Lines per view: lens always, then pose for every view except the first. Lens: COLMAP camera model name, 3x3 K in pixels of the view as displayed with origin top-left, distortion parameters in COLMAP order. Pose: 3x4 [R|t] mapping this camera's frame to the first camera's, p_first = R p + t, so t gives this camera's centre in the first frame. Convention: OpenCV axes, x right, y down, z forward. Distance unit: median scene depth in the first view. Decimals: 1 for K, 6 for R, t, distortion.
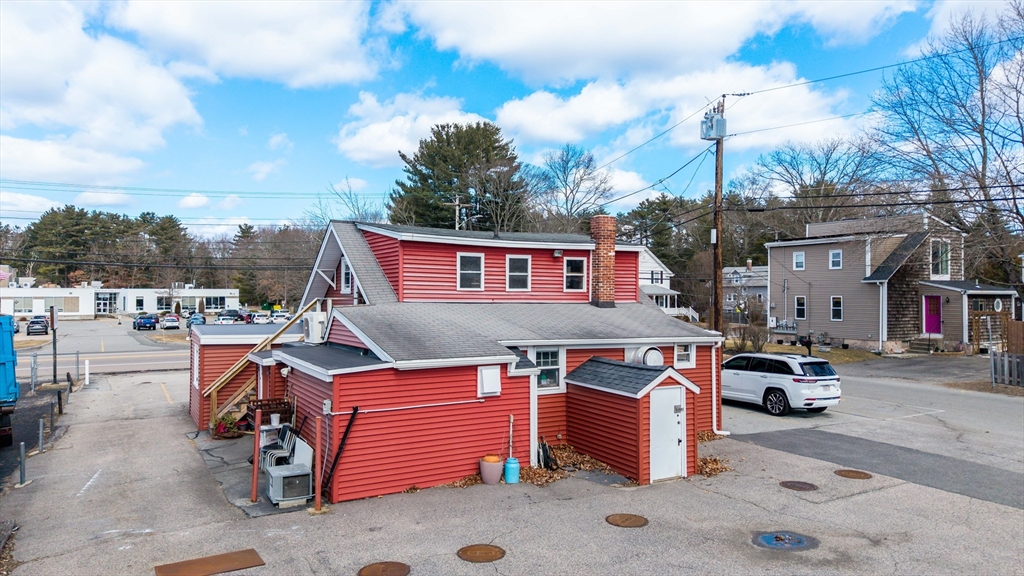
lens RADIAL K [[683.3, 0, 512.0], [0, 683.3, 288.0], [0, 0, 1]] dist [0.013415, -0.004237]
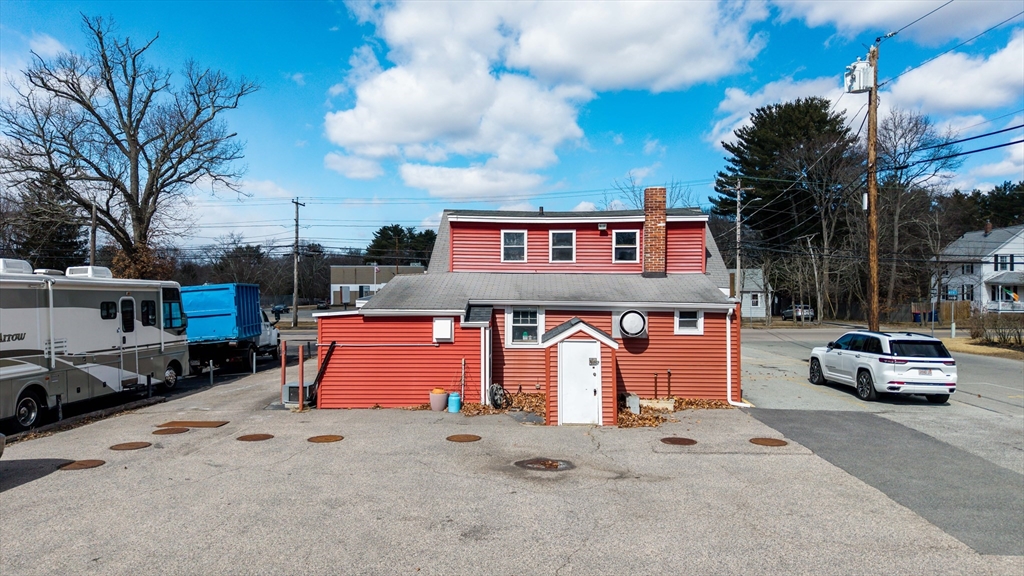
lens RADIAL K [[683.3, 0, 512.0], [0, 683.3, 288.0], [0, 0, 1]] dist [0.013415, -0.004237]
pose [[0.845559, -0.005282, -0.533856, 0.549254], [0.005557, 0.999984, -0.001092, 0.048054], [0.533853, -0.002043, 0.845575, 0.020321]]
